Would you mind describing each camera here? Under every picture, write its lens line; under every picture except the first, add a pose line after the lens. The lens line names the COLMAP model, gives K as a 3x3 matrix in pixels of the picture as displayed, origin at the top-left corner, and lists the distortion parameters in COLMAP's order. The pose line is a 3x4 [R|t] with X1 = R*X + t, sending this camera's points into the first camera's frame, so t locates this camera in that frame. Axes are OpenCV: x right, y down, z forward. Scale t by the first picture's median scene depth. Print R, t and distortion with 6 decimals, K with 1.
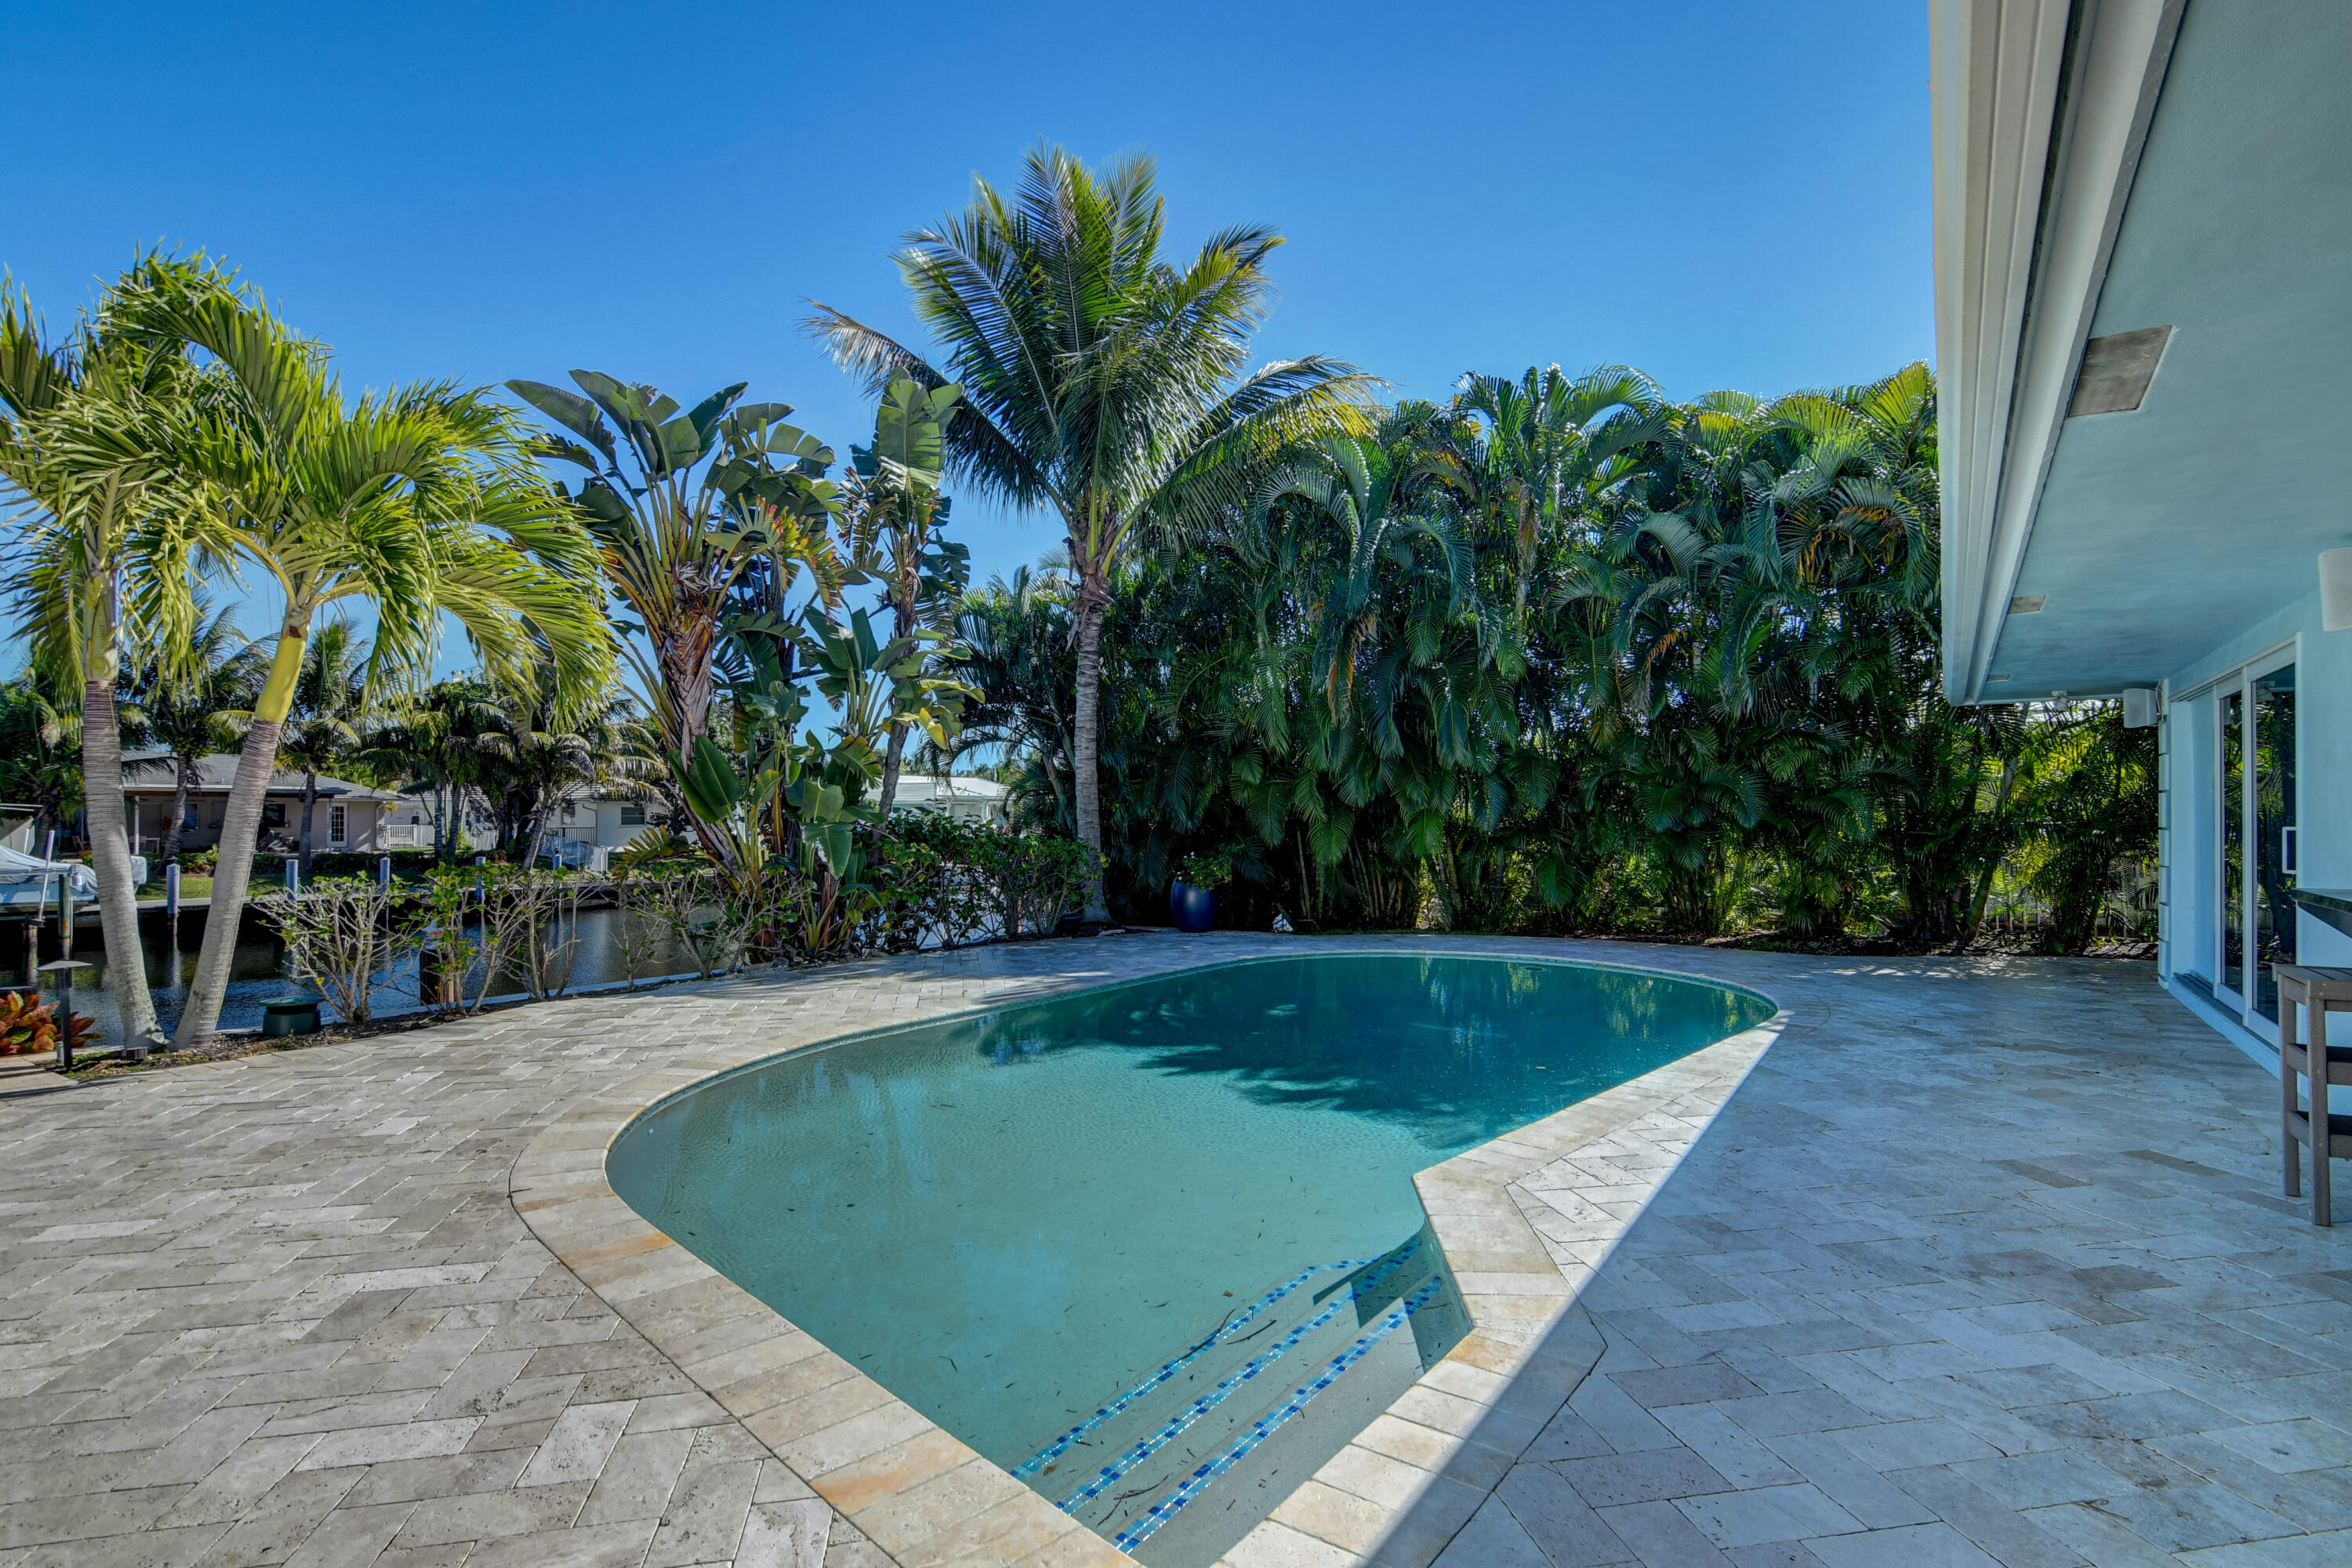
lens RADIAL K [[1146.6, 0, 1168.7], [0, 1146.6, 811.4], [0, 0, 1]] dist [-0.028950, 0.000352]
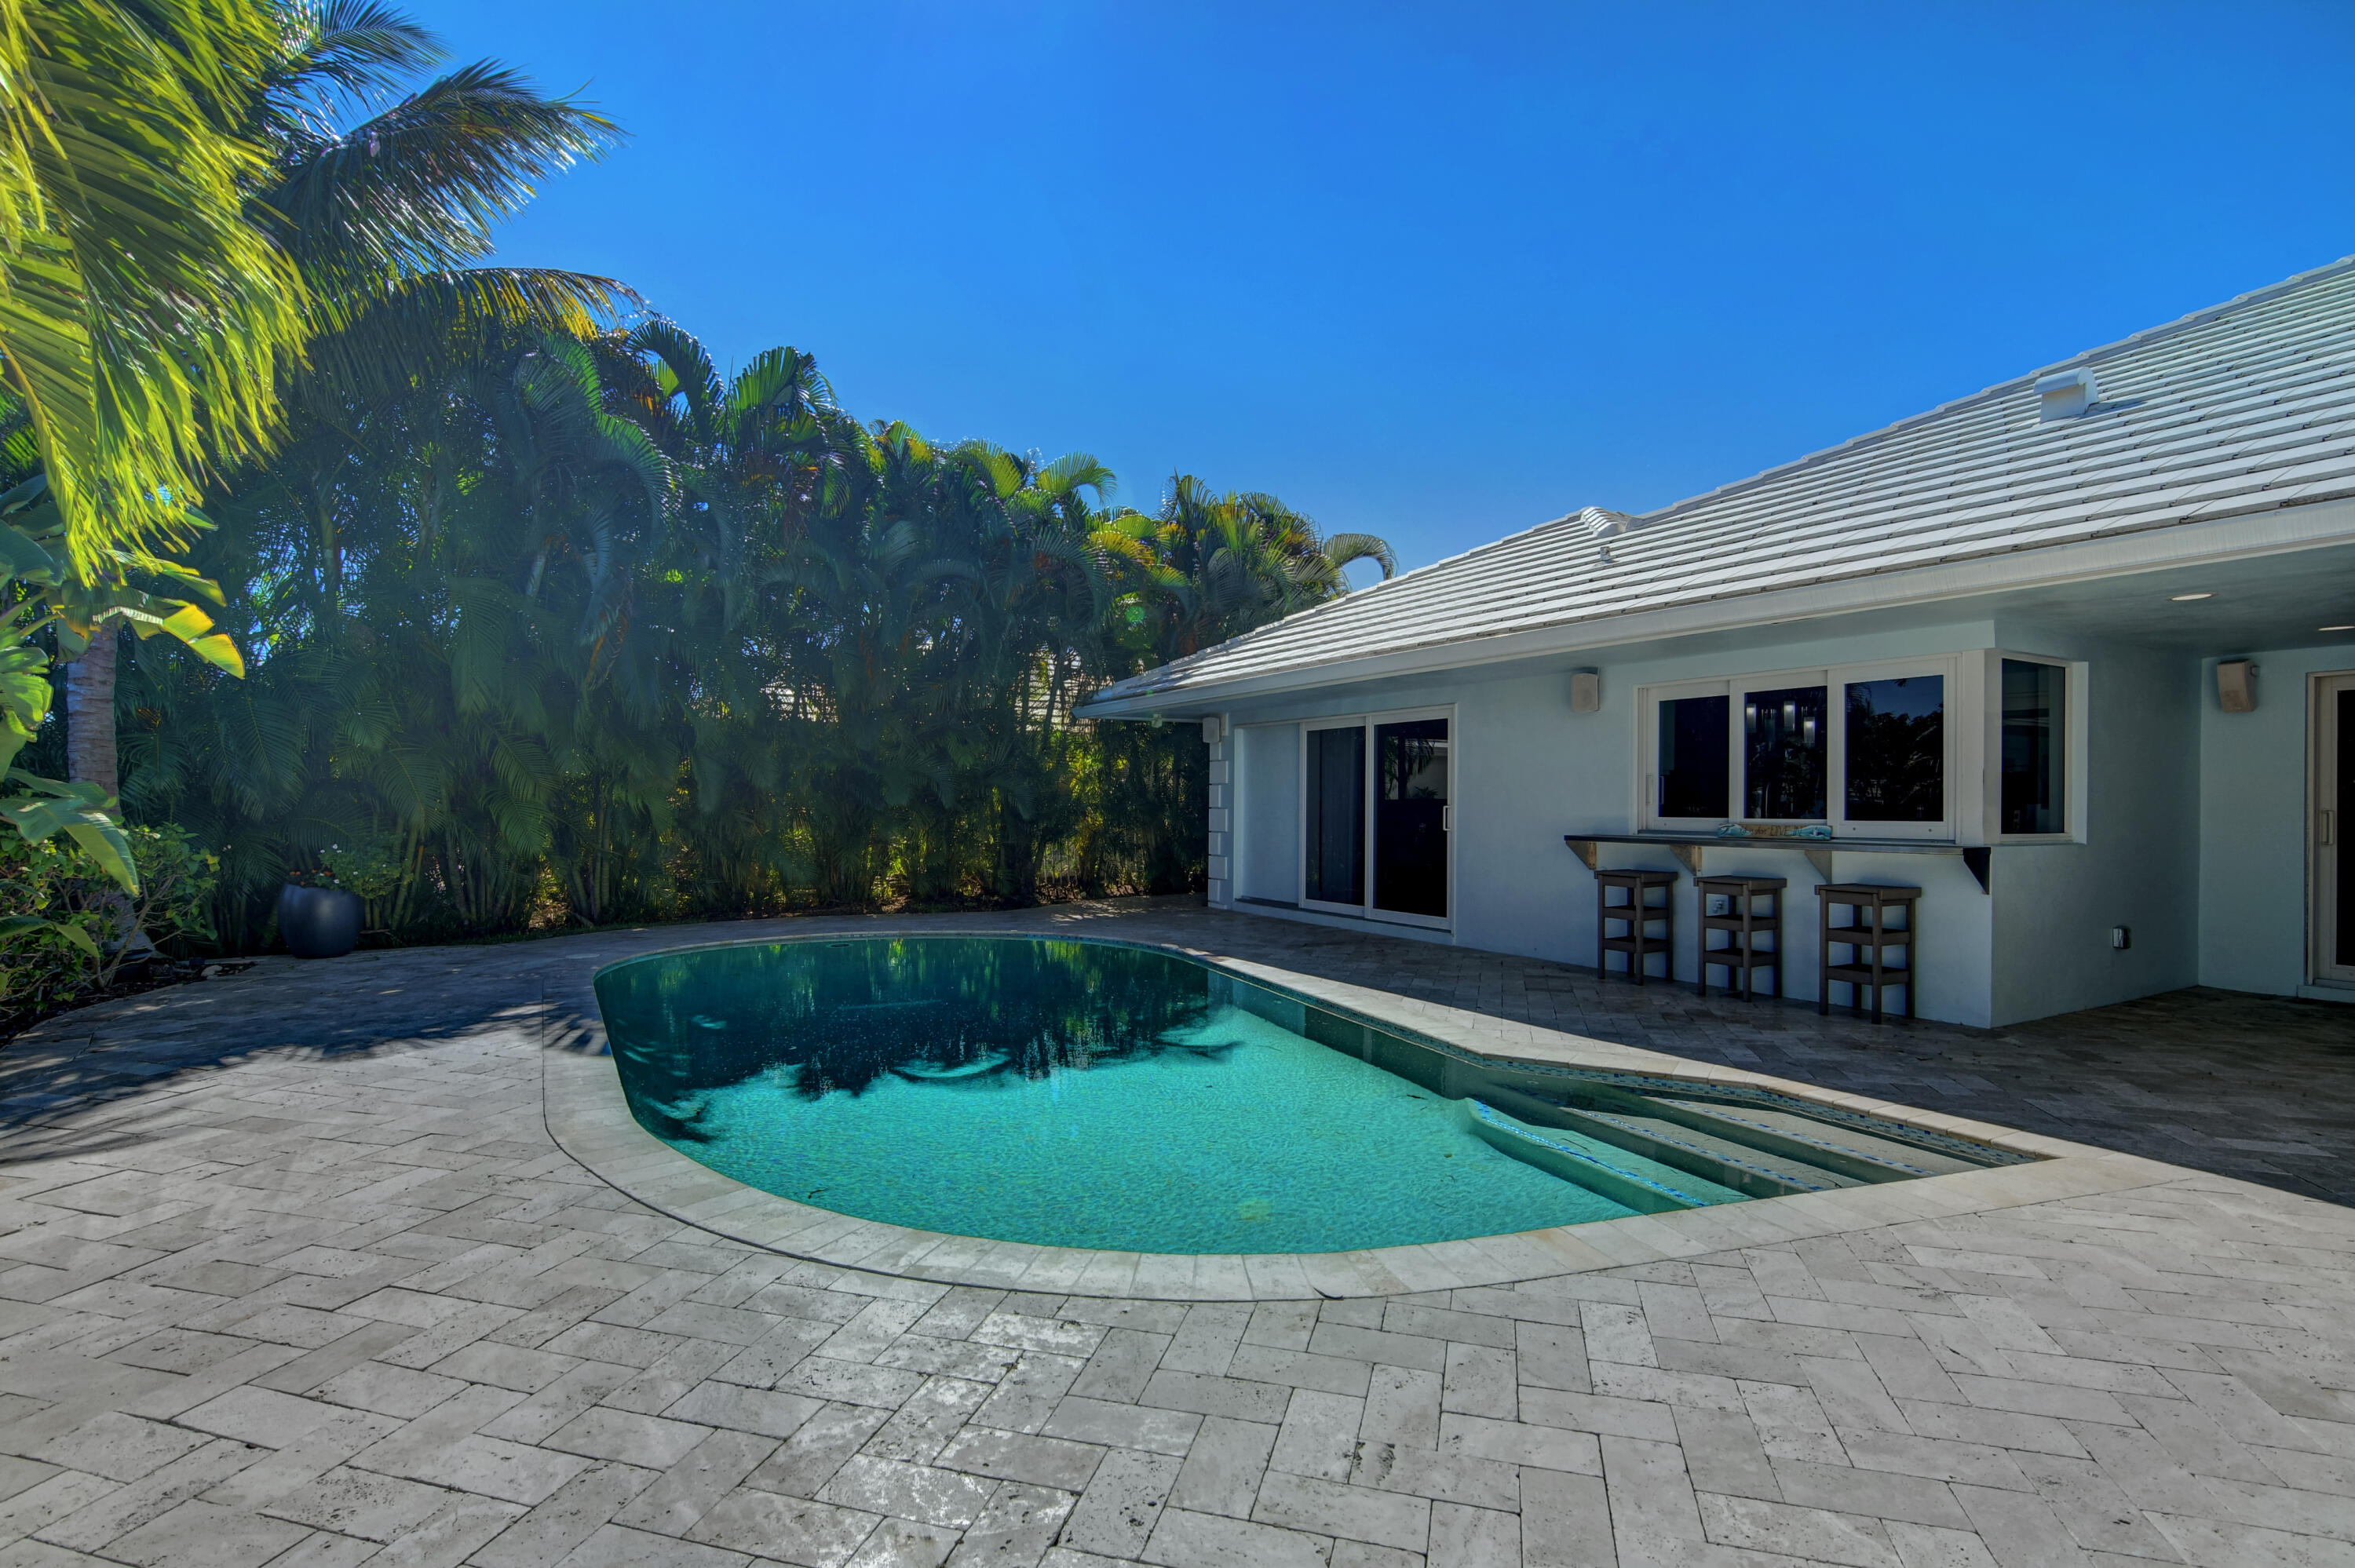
lens RADIAL K [[1147.9, 0, 1170.2], [0, 1147.9, 811.4], [0, 0, 1]] dist [-0.028950, 0.000352]
pose [[0.453073, -0.002685, 0.891469, -1.571461], [-0.007499, 0.999949, 0.006823, 0.028619], [-0.891442, -0.009777, 0.453030, 0.934078]]
